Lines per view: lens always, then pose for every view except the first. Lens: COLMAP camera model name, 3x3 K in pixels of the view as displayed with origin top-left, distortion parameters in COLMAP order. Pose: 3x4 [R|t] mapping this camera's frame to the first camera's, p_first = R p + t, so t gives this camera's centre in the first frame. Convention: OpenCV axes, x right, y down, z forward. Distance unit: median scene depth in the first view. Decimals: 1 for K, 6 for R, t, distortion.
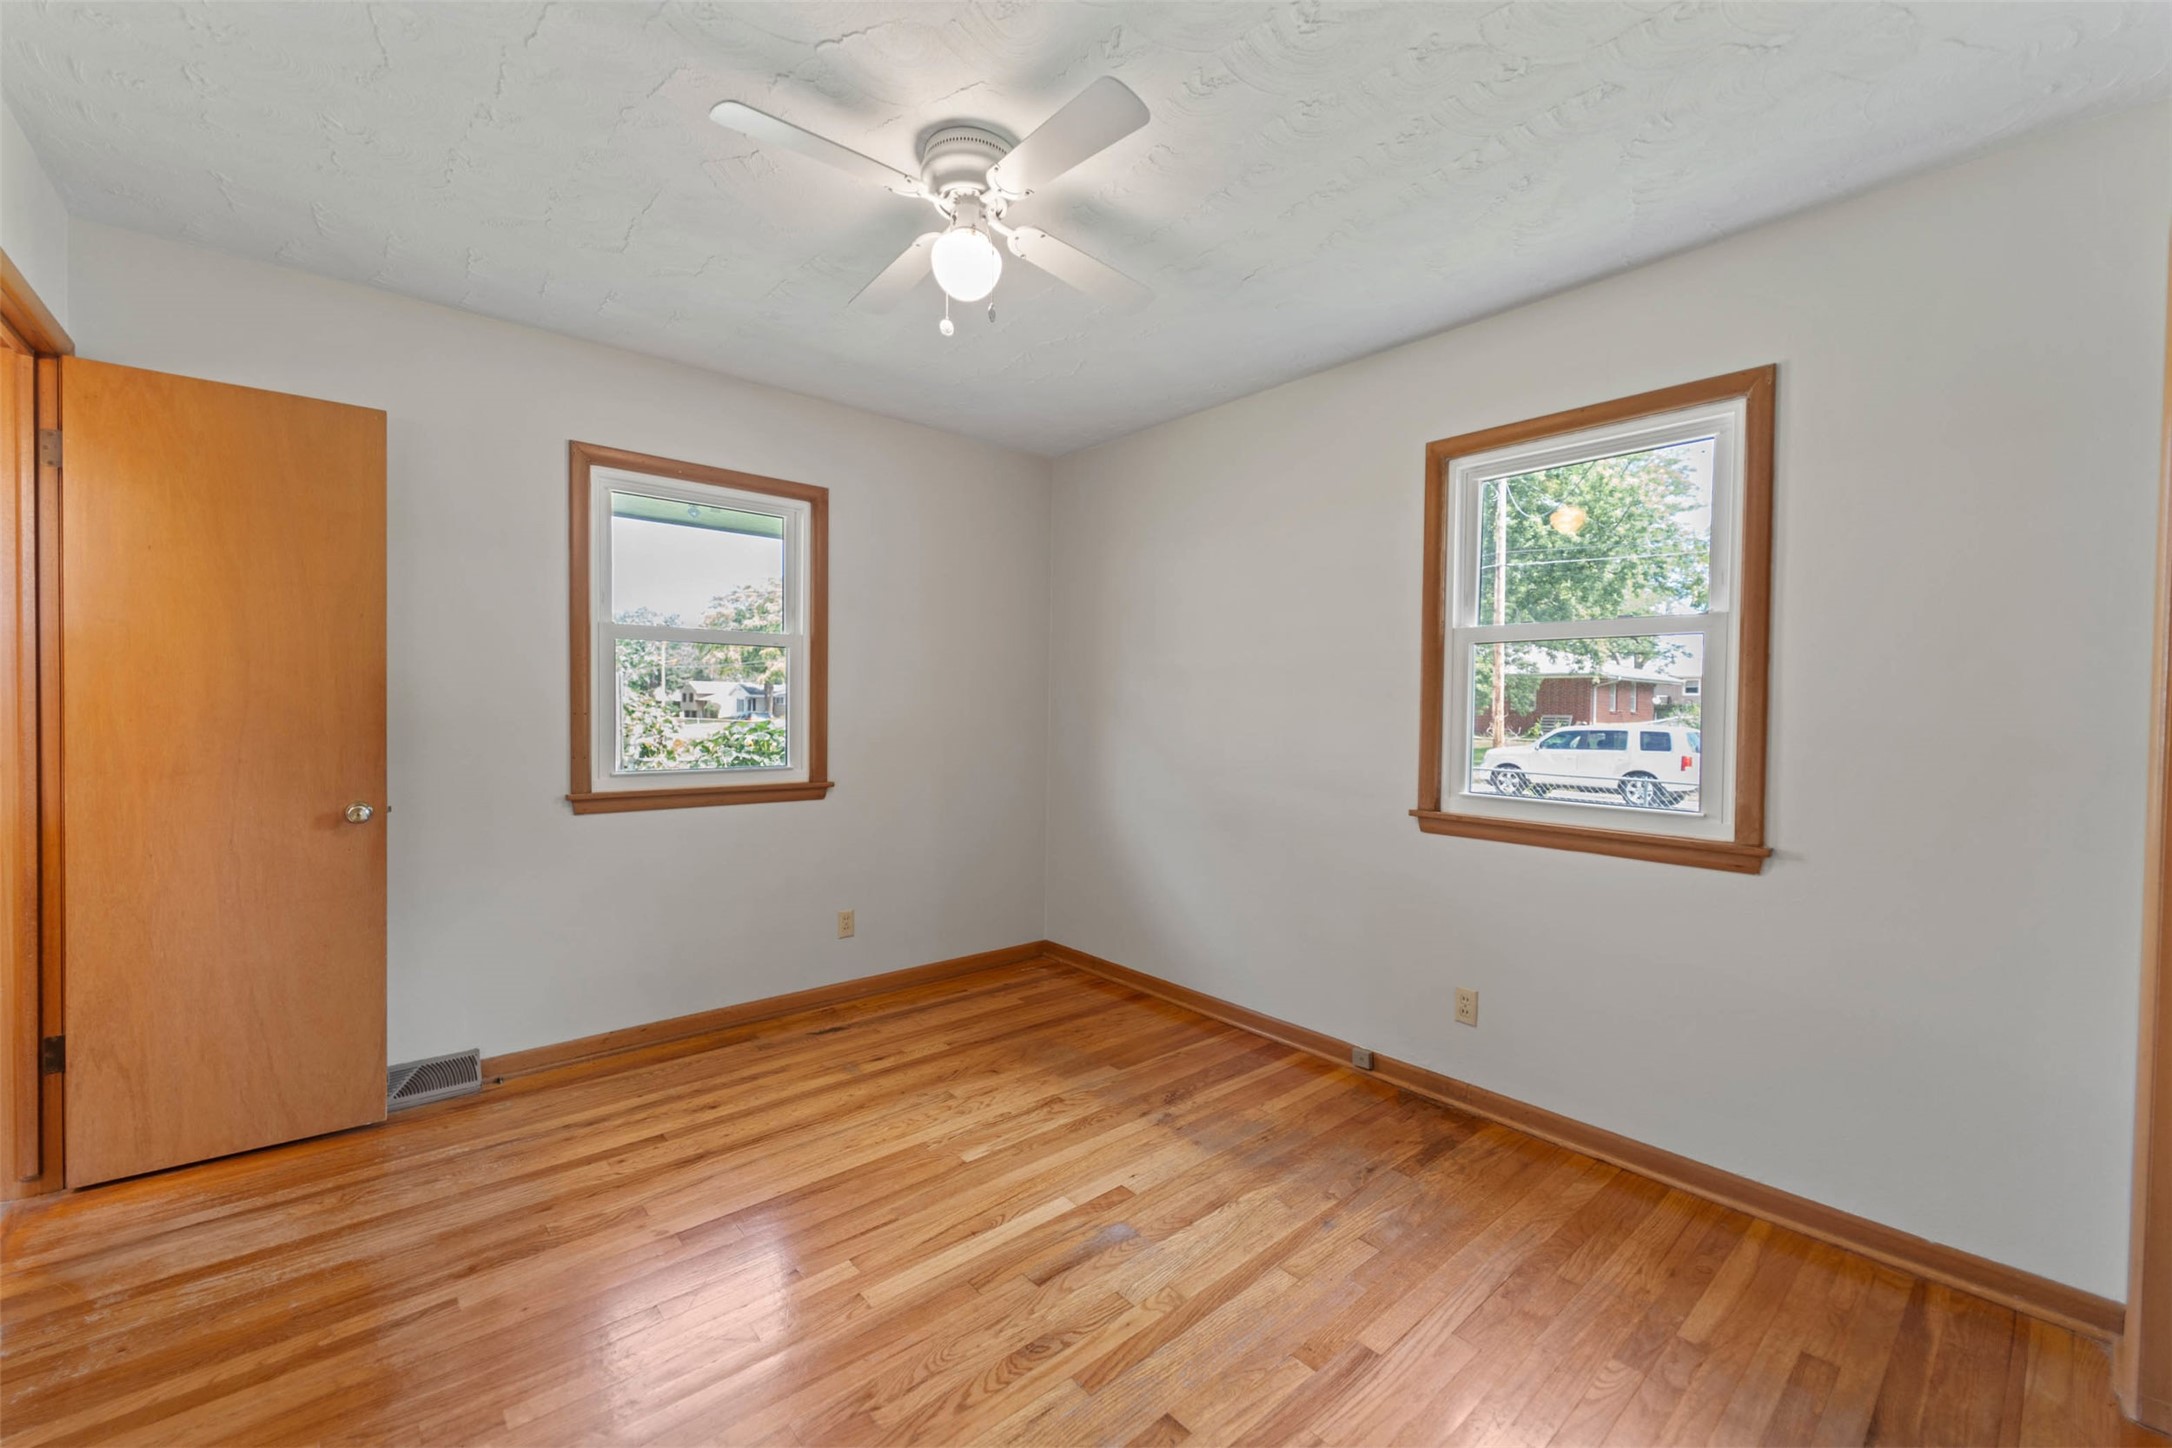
lens RADIAL K [[865.4, 0, 1098.1], [0, 865.4, 719.5], [0, 0, 1]] dist [-0.000715, -0.000161]
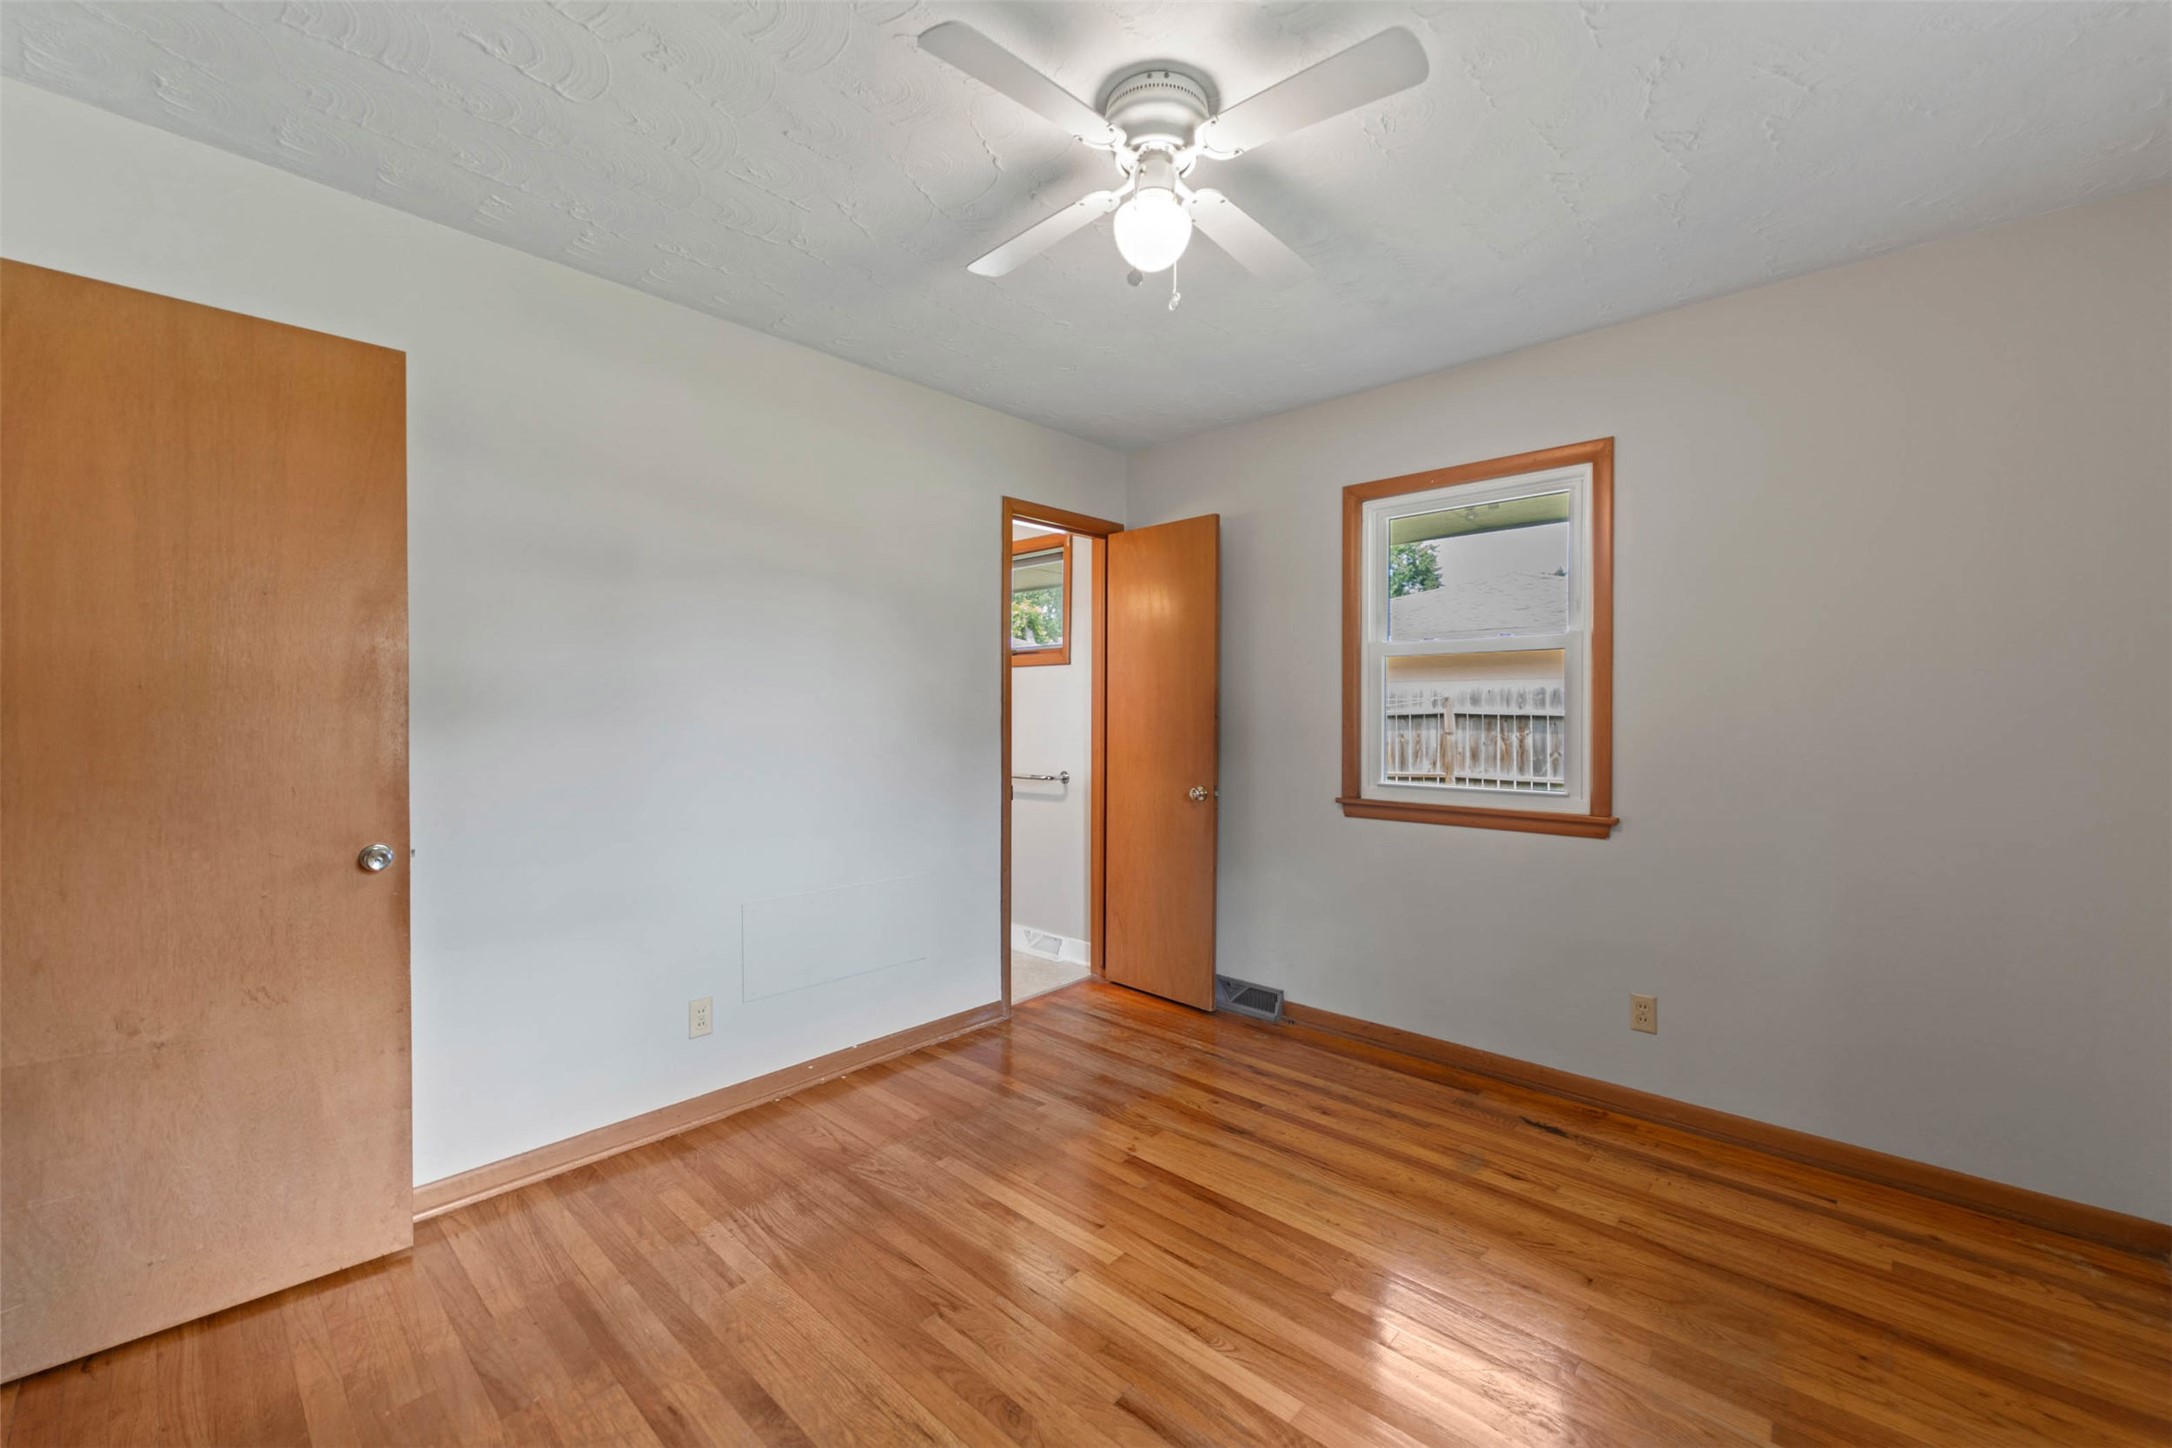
lens RADIAL K [[865.4, 0, 1098.1], [0, 865.4, 719.5], [0, 0, 1]] dist [-0.000715, -0.000161]
pose [[0.114969, -0.001080, -0.993368, 0.531279], [-0.017586, 0.999840, -0.003123, -0.007577], [0.993213, 0.017828, 0.114932, 0.602338]]
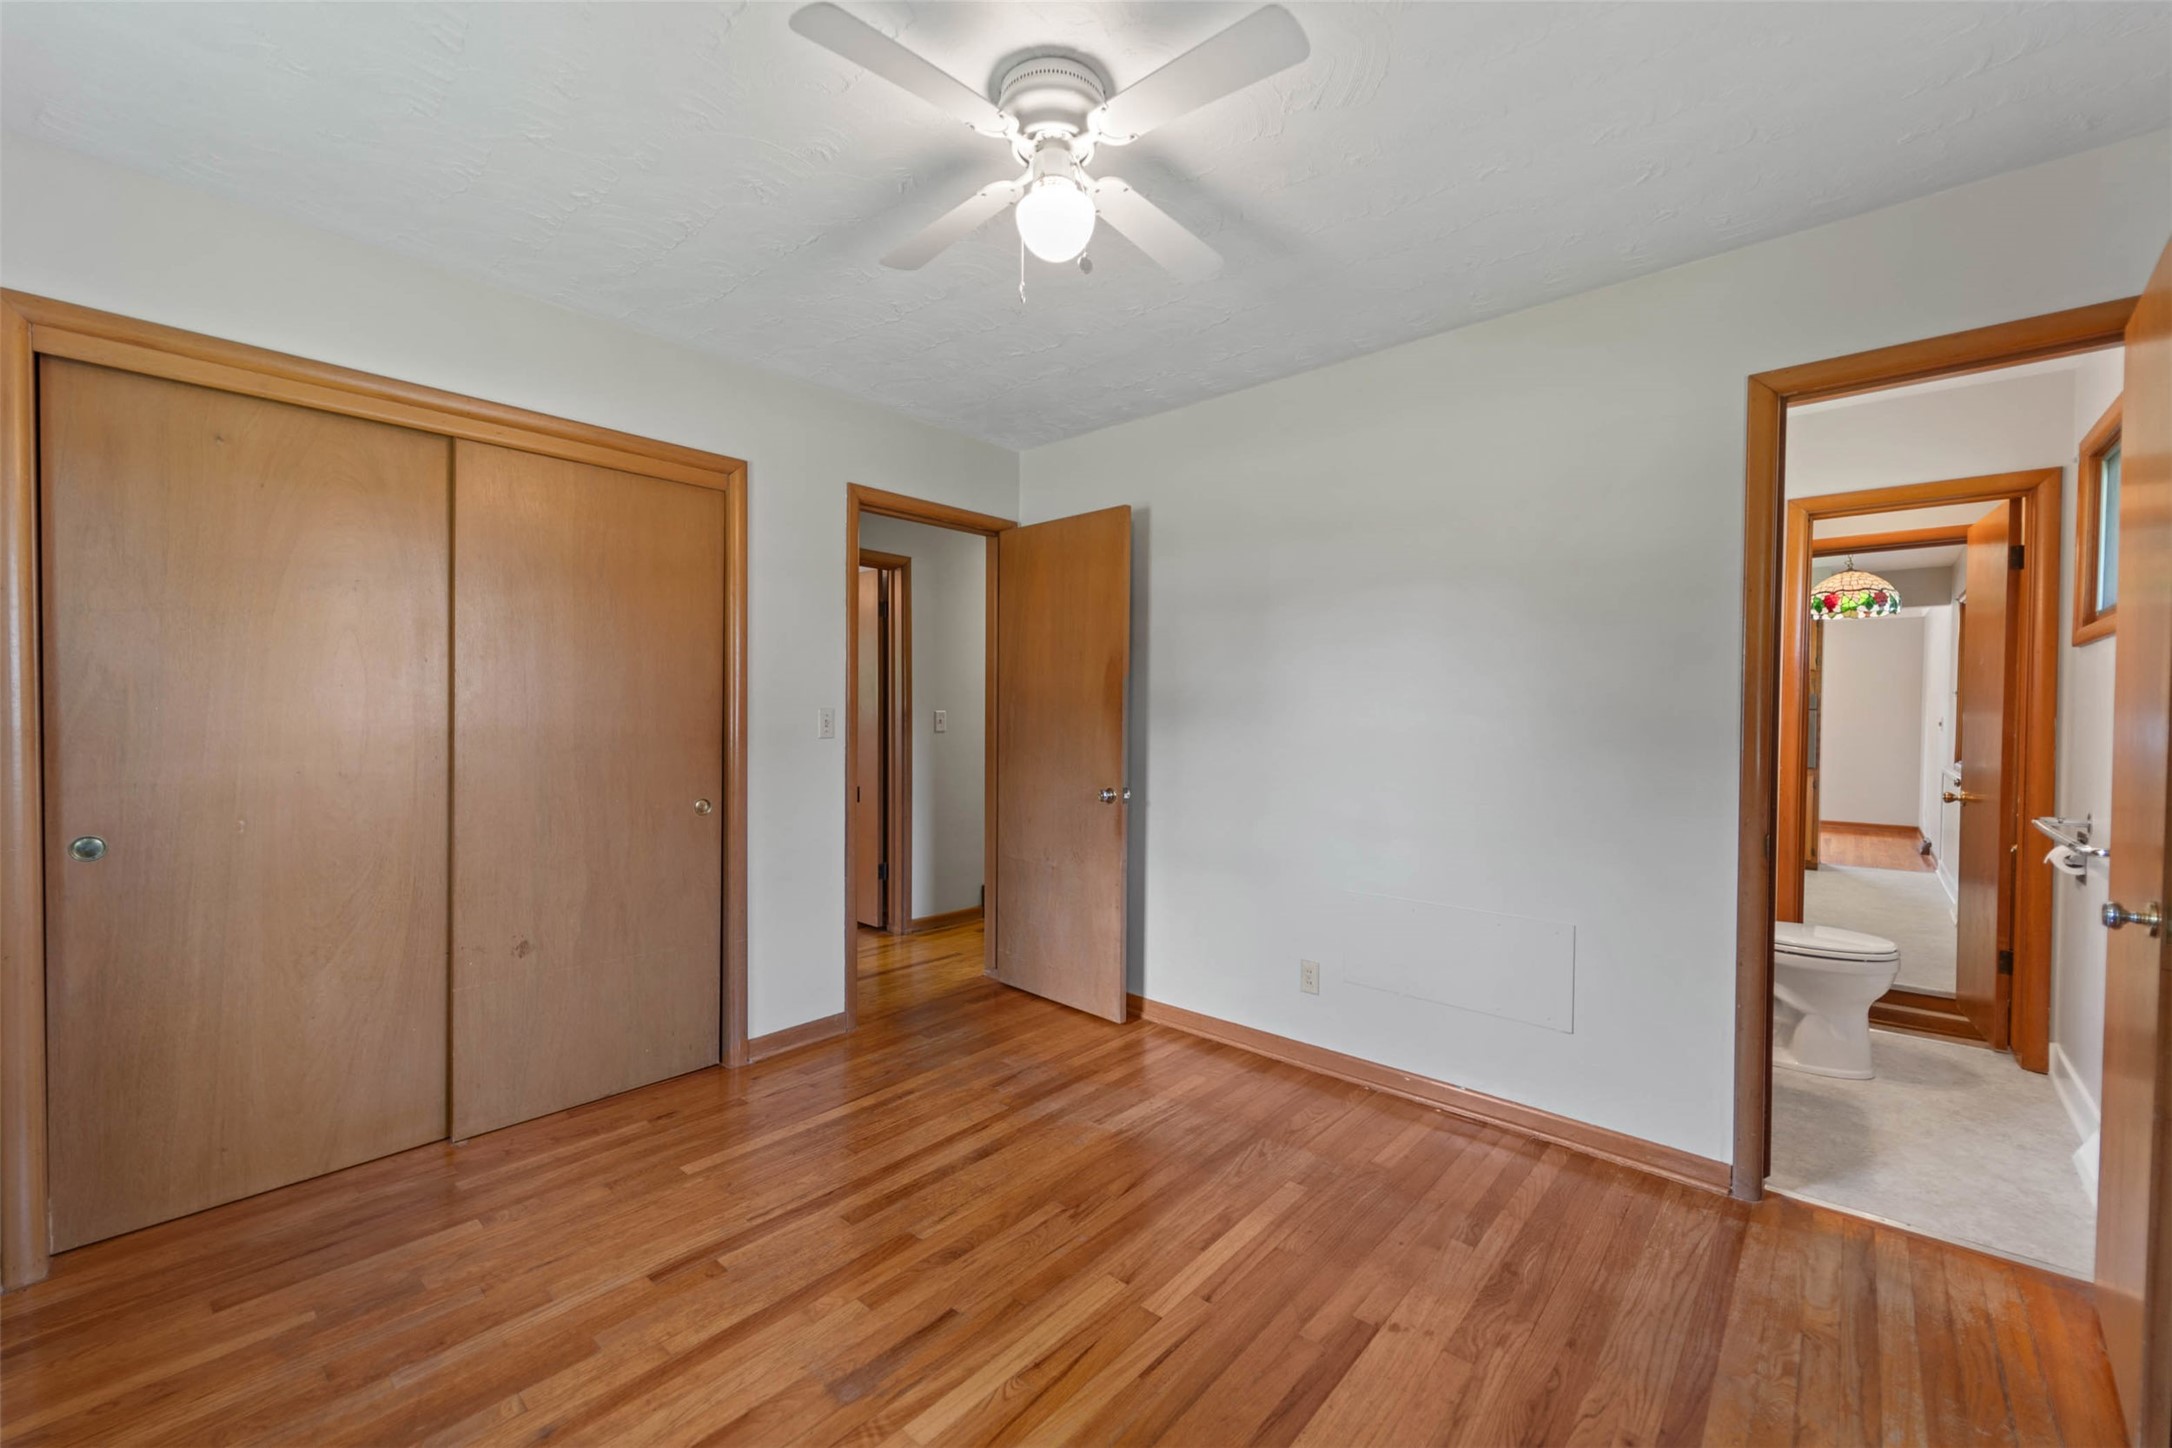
lens RADIAL K [[866.4, 0, 1106.0], [0, 866.4, 750.5], [0, 0, 1]] dist [-0.000450, -0.000123]
pose [[-0.989943, -0.013540, -0.140816, -0.065051], [-0.021757, 0.998138, 0.056977, -0.023225], [0.139782, 0.059468, -0.988395, 1.346221]]
